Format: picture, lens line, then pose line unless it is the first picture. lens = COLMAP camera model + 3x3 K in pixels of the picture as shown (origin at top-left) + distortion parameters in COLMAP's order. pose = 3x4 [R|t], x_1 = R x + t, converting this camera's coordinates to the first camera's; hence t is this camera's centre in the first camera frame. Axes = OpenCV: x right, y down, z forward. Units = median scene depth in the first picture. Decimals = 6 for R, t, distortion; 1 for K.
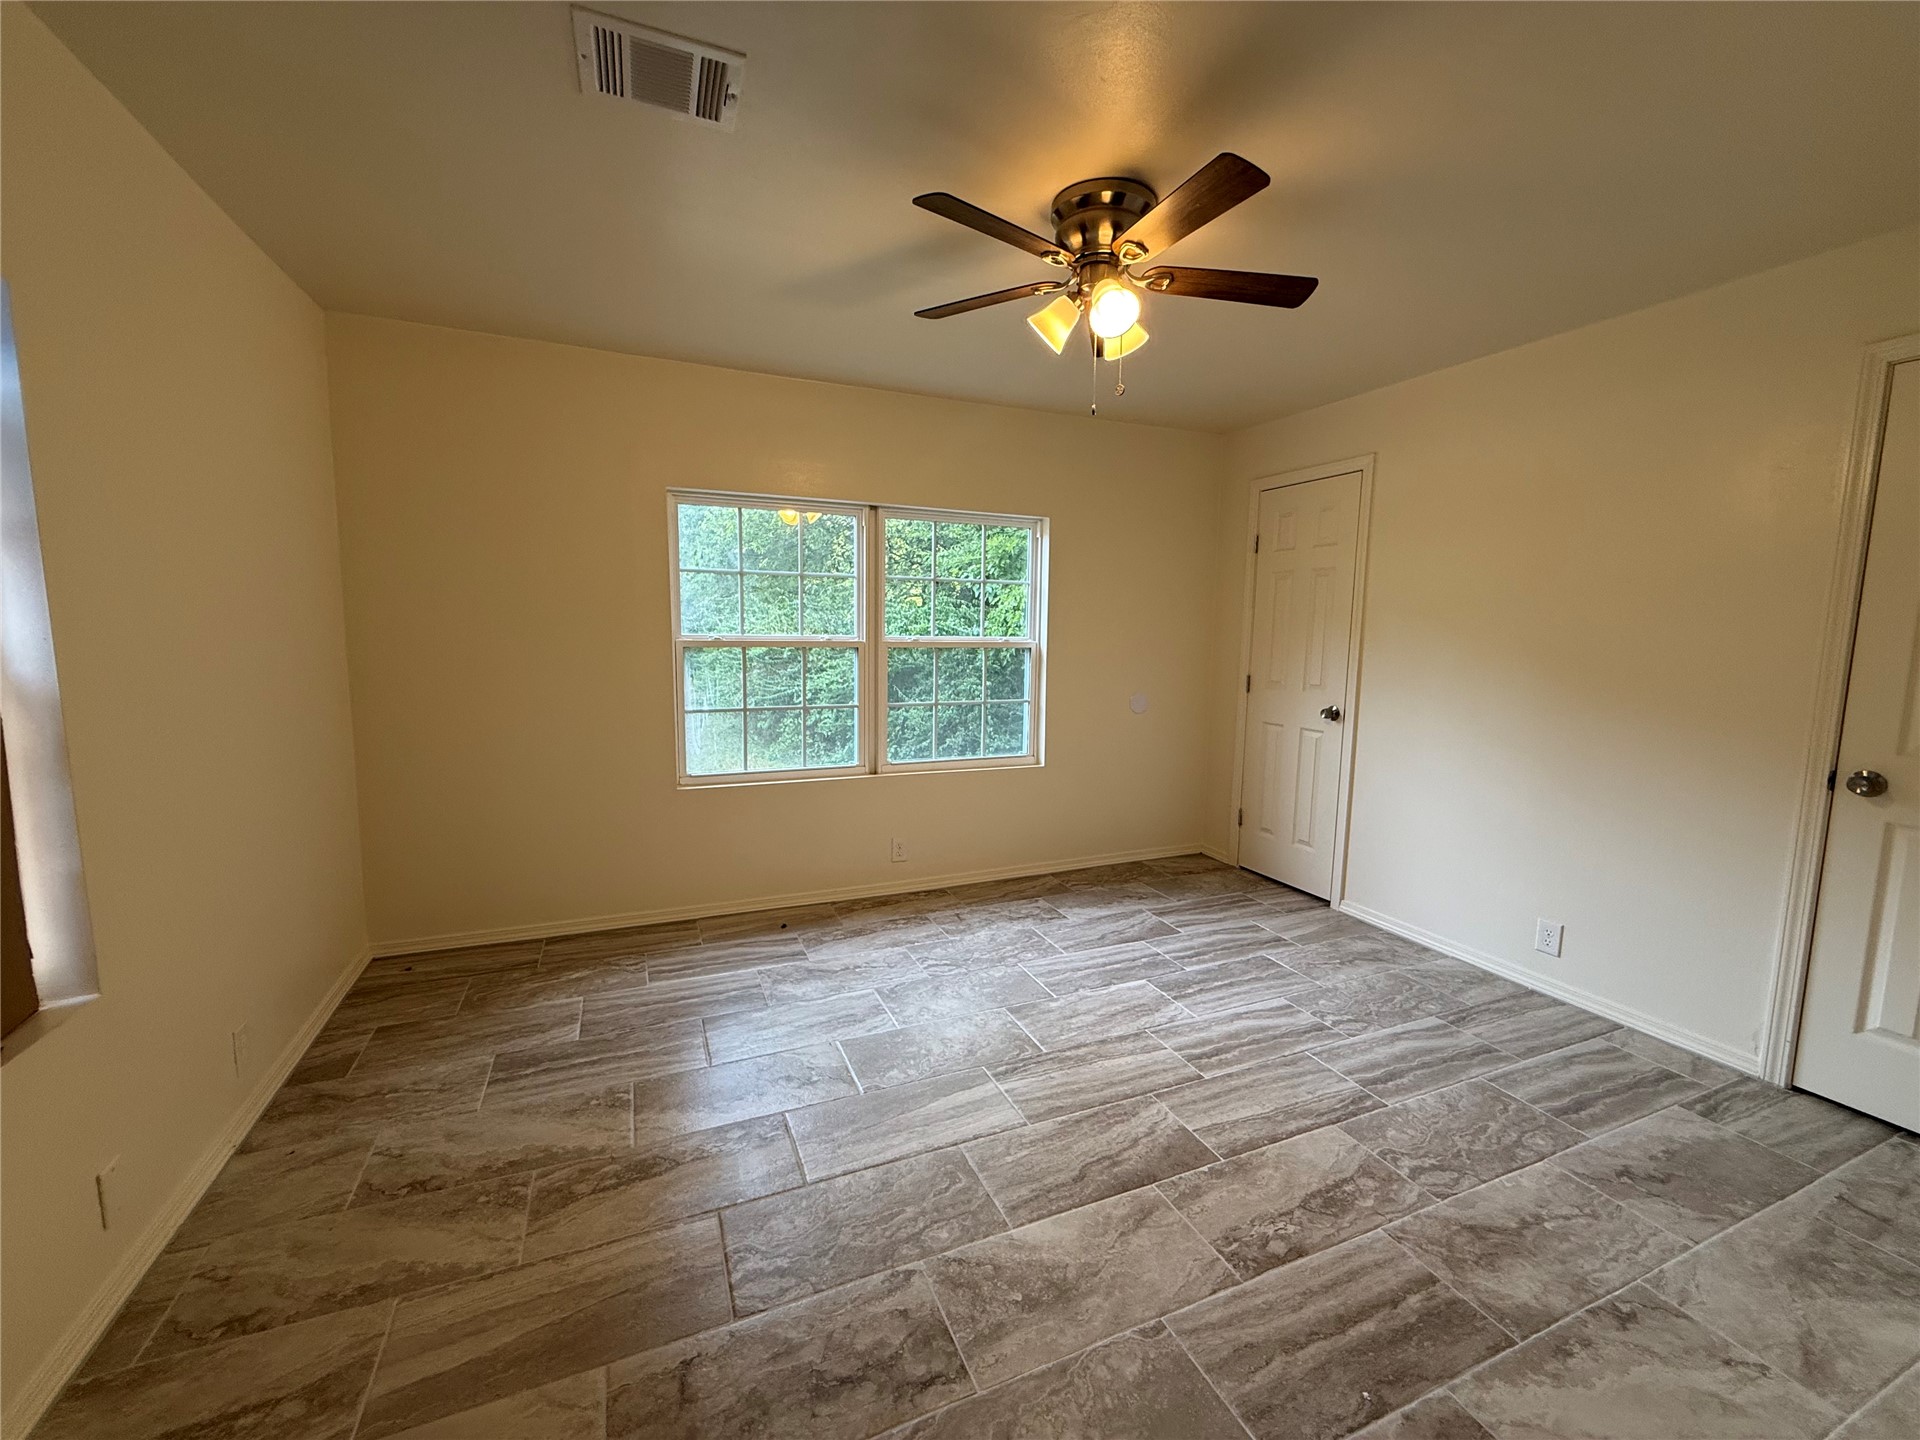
lens RADIAL K [[765.2, 0, 955.6], [0, 765.2, 717.3], [0, 0, 1]] dist [-0.000098, 0.000038]
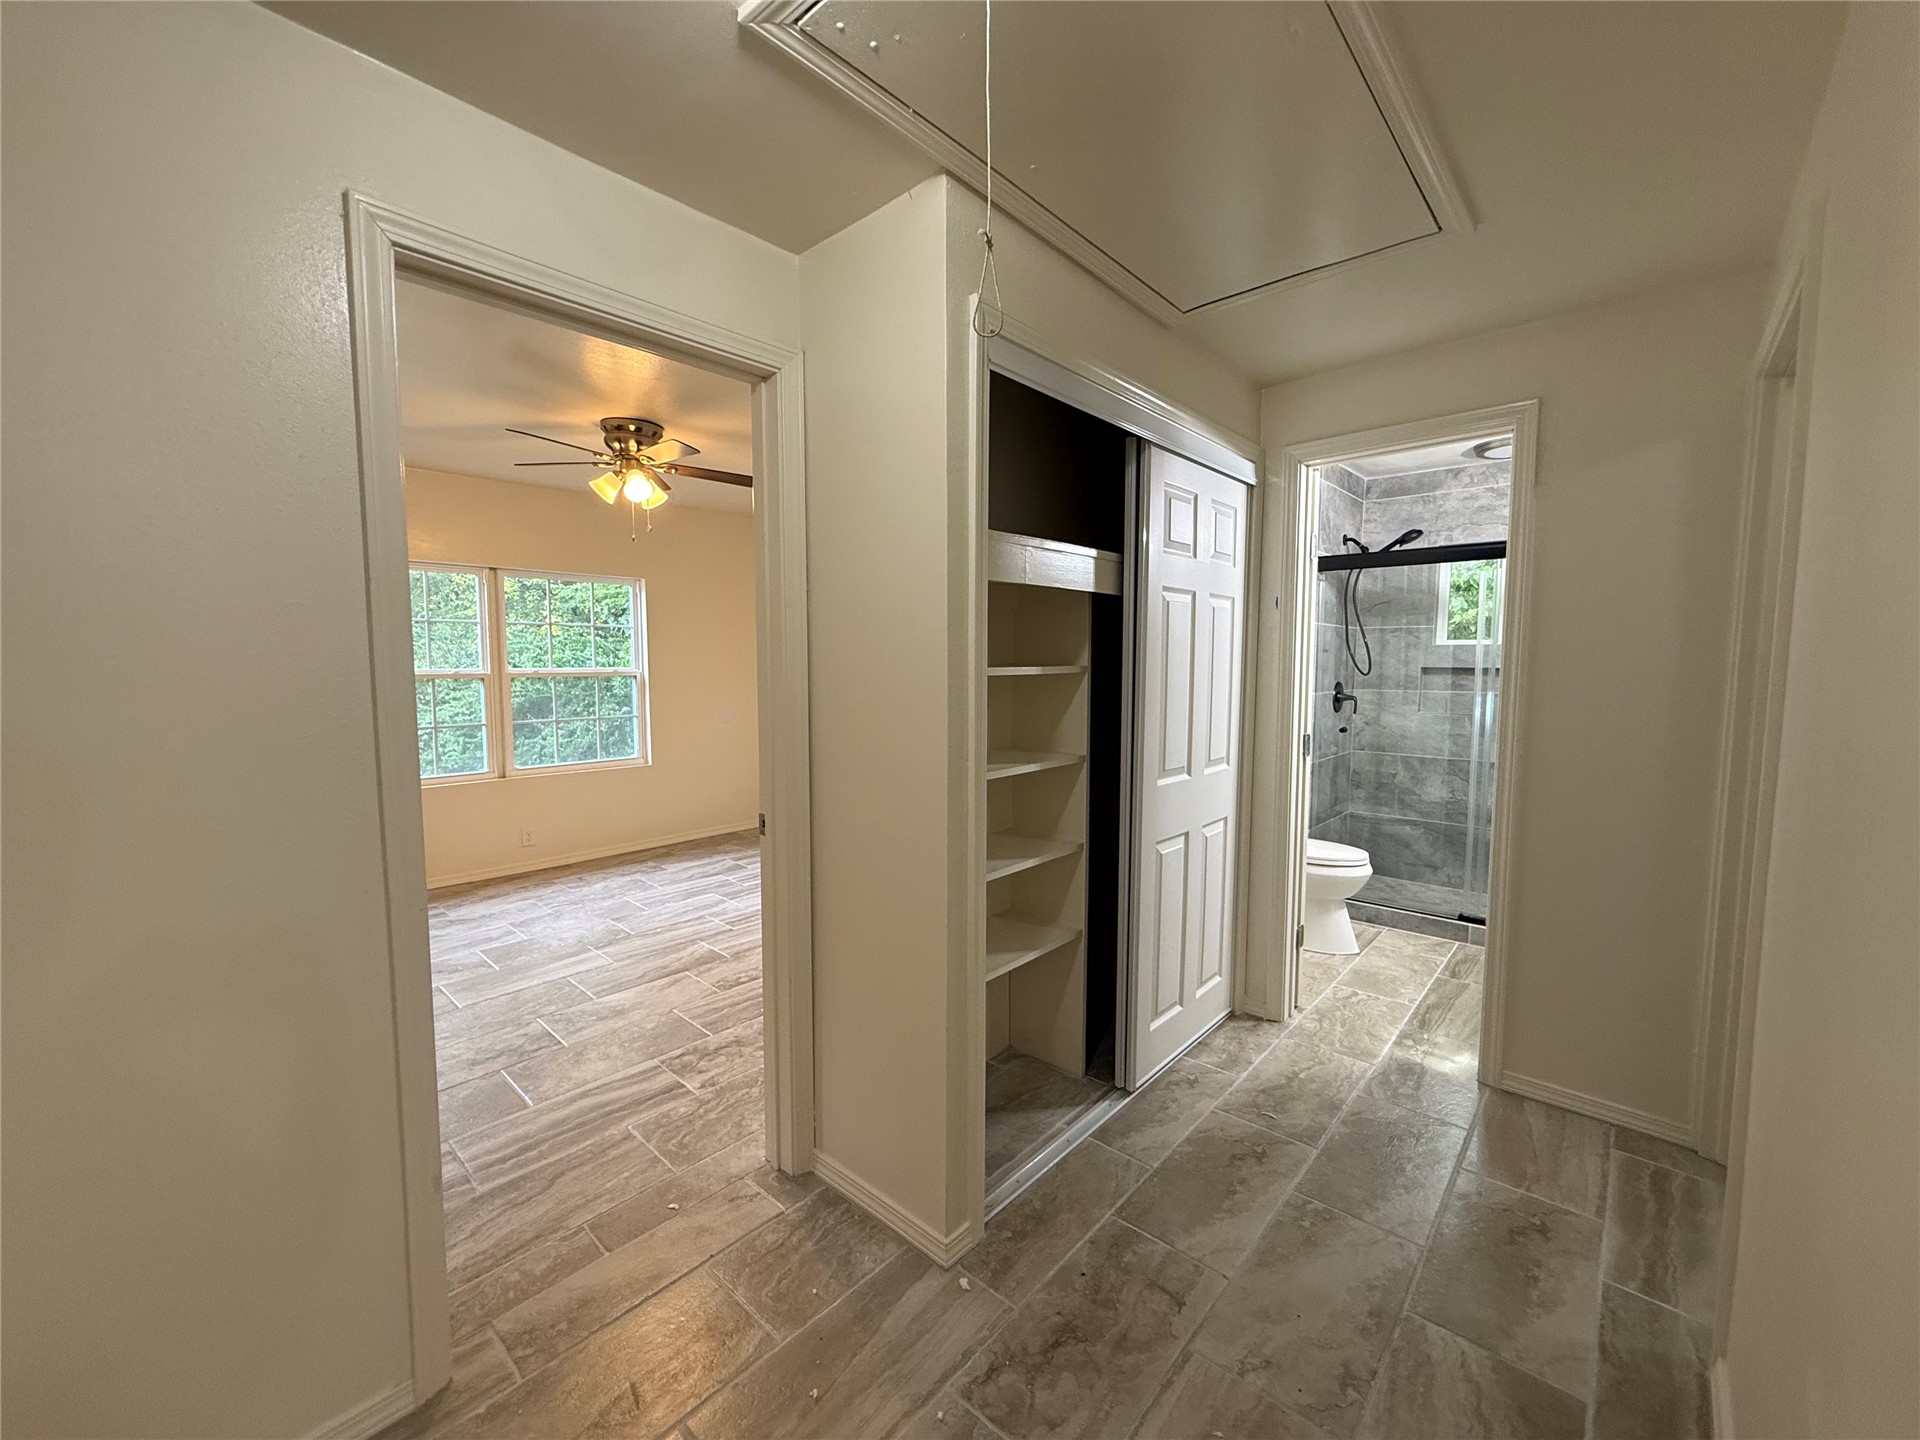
lens RADIAL K [[765.2, 0, 955.6], [0, 765.2, 717.3], [0, 0, 1]] dist [-0.000098, 0.000038]
pose [[0.911780, -0.042099, 0.408516, 0.073131], [0.055494, 0.998238, -0.020987, 0.048871], [-0.406913, 0.041806, 0.912510, -0.533341]]
